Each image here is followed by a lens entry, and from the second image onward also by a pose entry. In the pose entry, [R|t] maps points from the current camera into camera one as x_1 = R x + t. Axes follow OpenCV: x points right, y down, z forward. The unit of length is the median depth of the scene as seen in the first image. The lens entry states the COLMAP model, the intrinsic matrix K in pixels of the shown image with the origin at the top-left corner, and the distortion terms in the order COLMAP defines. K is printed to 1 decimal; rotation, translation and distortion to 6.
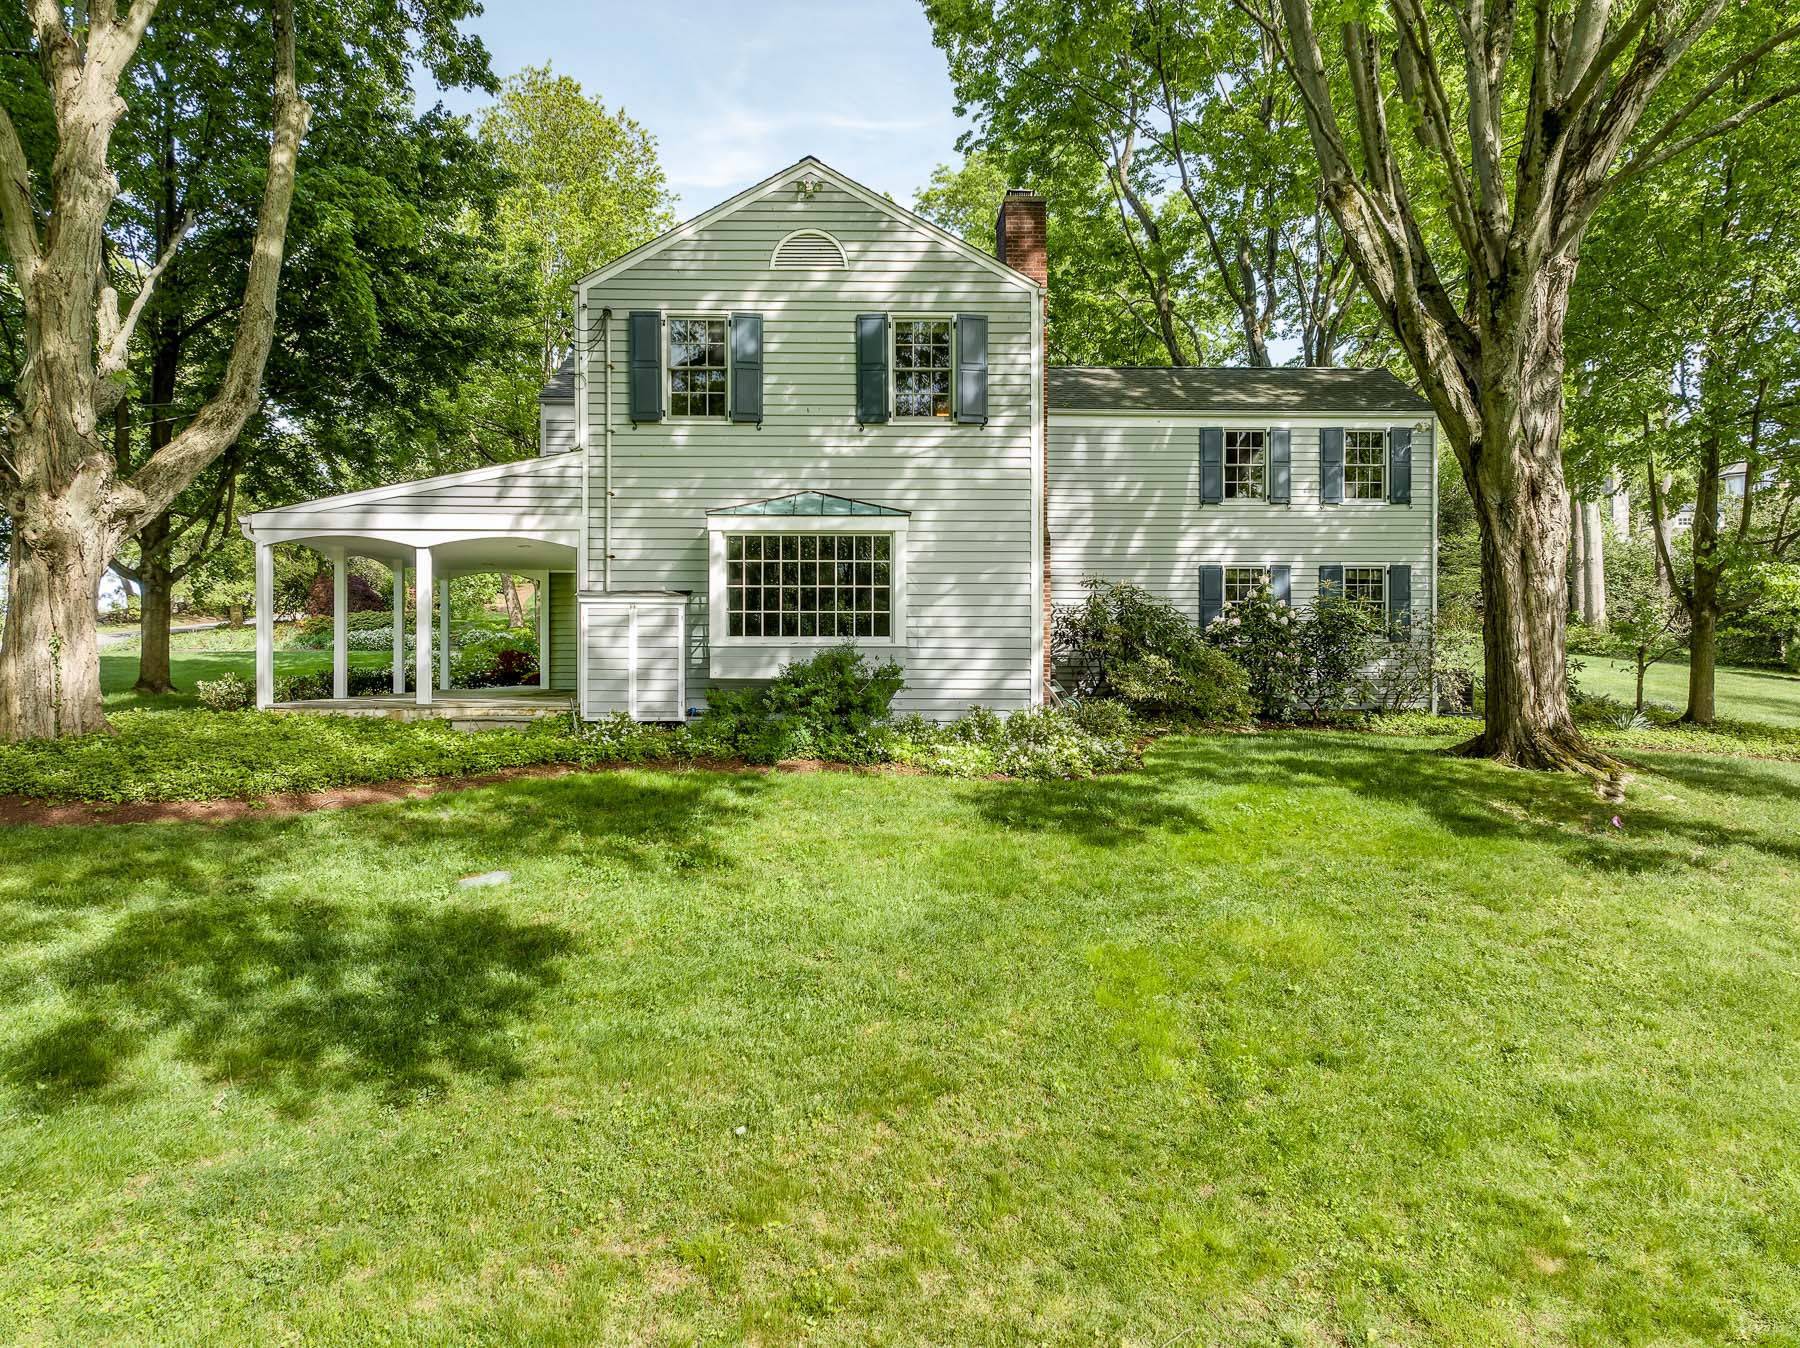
lens RADIAL K [[1234.2, 0, 900.0], [0, 1234.2, 674.0], [0, 0, 1]] dist [-0.001637, 0.003832]
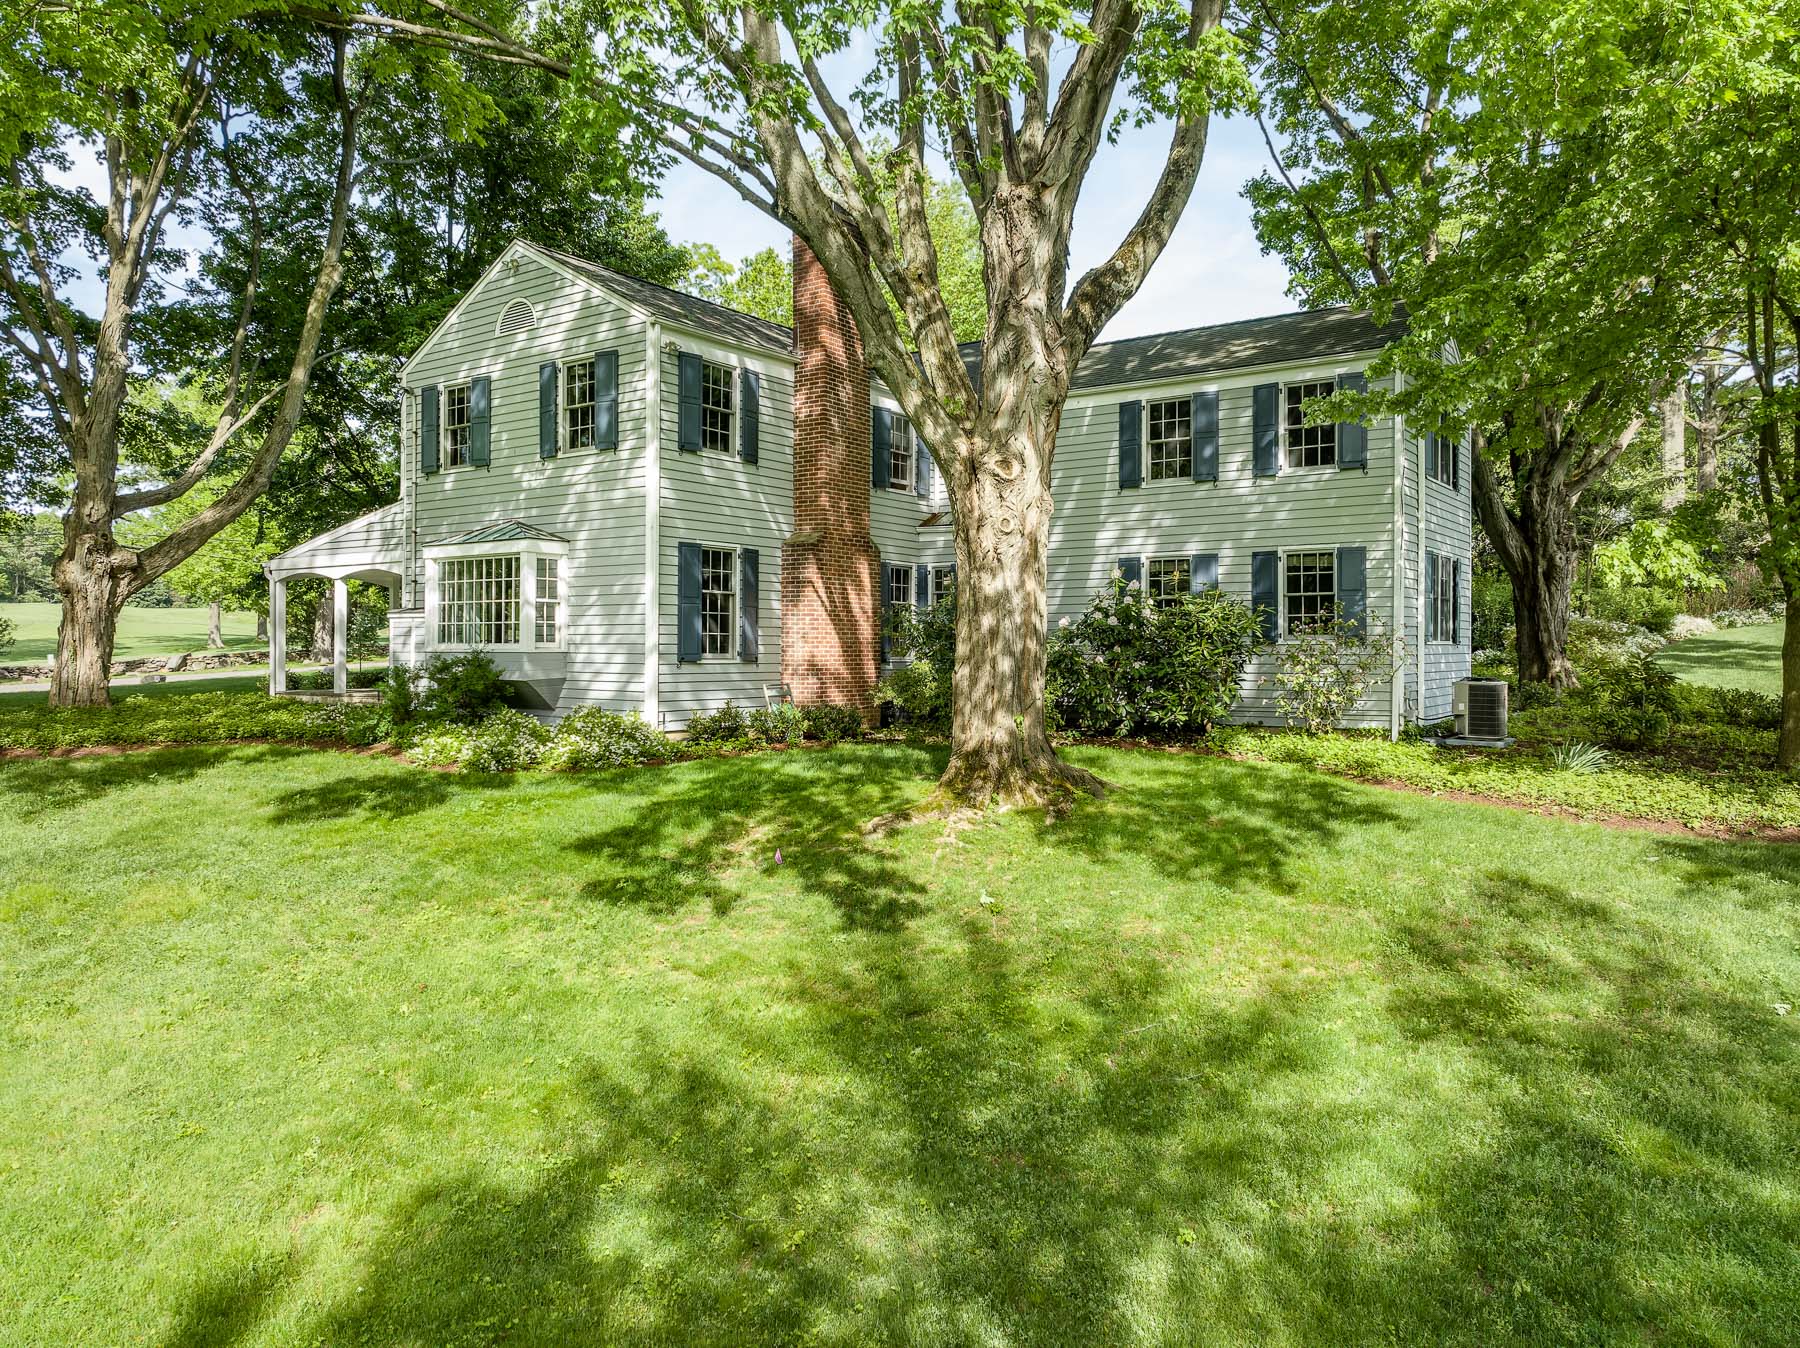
lens RADIAL K [[1234.2, 0, 900.0], [0, 1234.2, 674.0], [0, 0, 1]] dist [-0.001637, 0.003832]
pose [[0.797638, 0.013849, -0.602978, 0.932101], [-0.011001, 0.999904, 0.008413, -0.014769], [0.603037, -0.000077, 0.797713, 0.277701]]
